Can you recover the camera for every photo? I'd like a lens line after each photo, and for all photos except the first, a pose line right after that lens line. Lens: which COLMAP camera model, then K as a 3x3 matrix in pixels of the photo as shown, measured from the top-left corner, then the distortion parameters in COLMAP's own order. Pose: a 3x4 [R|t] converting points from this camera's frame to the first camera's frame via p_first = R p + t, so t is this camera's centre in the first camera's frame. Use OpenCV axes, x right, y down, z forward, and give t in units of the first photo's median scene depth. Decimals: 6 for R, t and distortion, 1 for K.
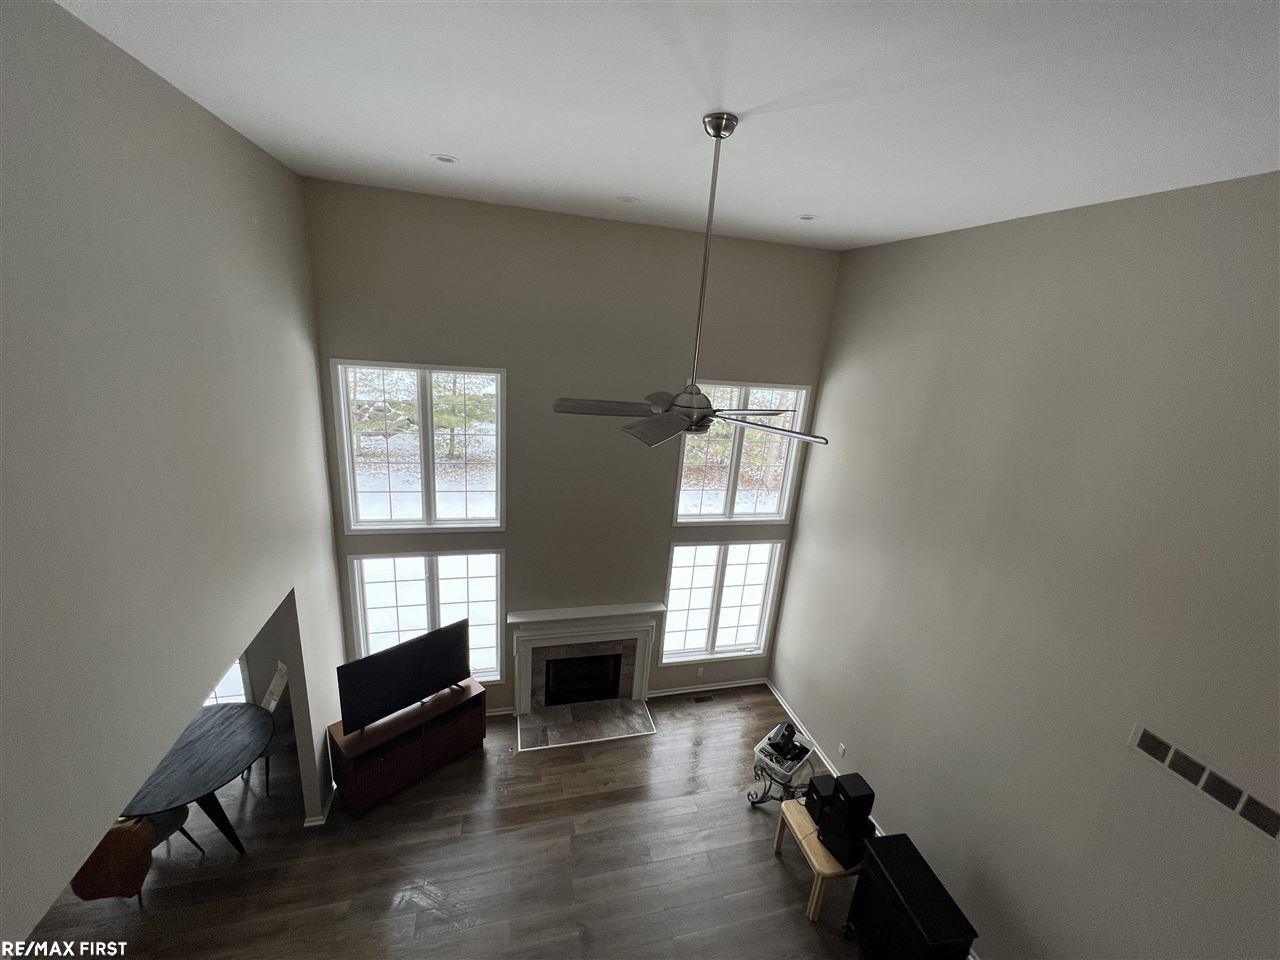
lens RADIAL K [[513.1, 0, 640.3], [0, 513.1, 482.0], [0, 0, 1]] dist [0.000781, -0.000125]
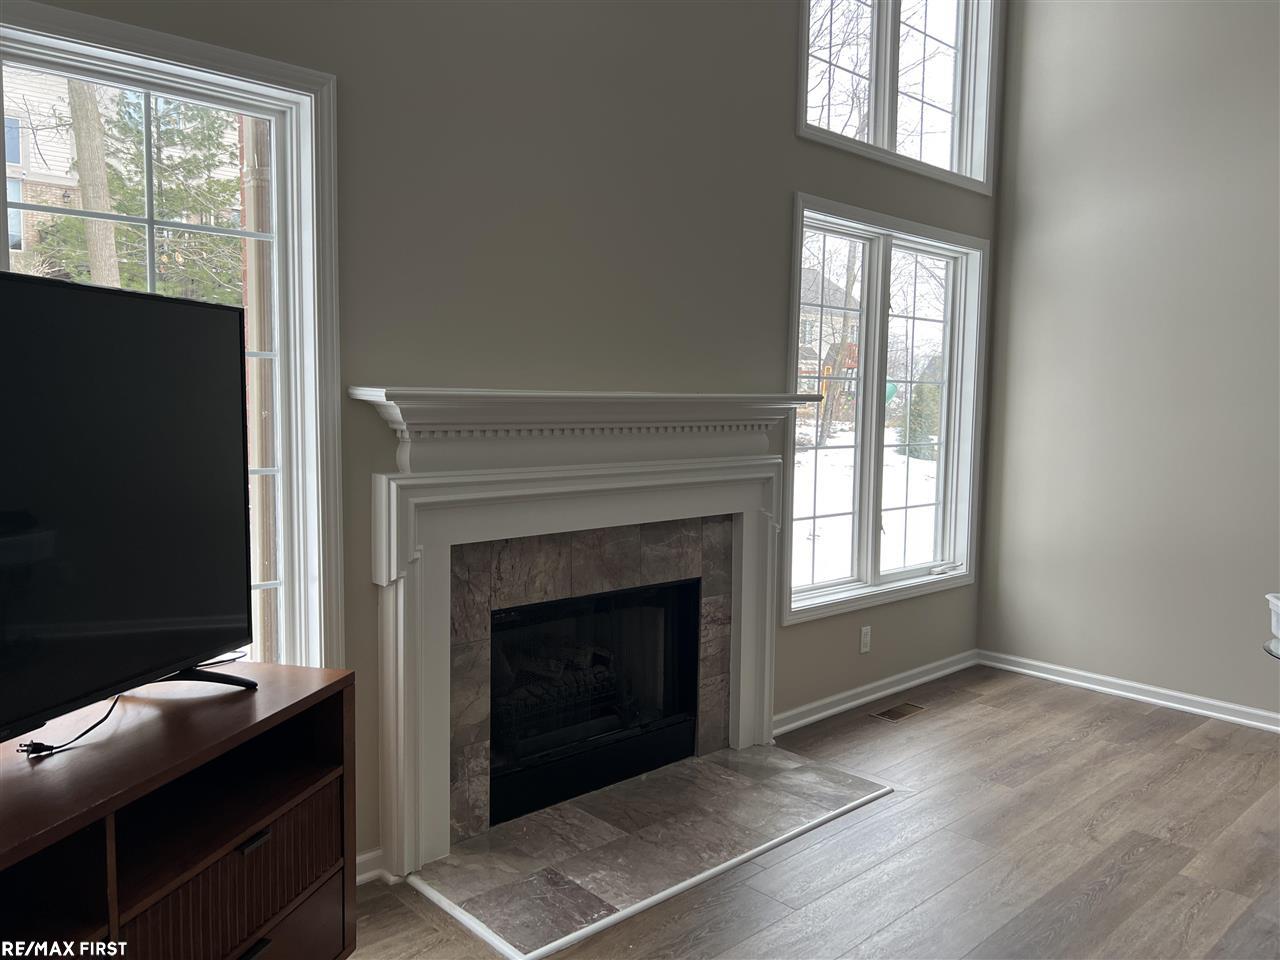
lens RADIAL K [[959.5, 0, 638.9], [0, 959.5, 477.6], [0, 0, 1]] dist [0.002724, -0.000128]
pose [[0.877491, -0.100524, 0.468940, -0.328479], [0.185329, 0.972905, -0.138236, 0.355282], [-0.442338, 0.208209, 0.872345, 0.532233]]
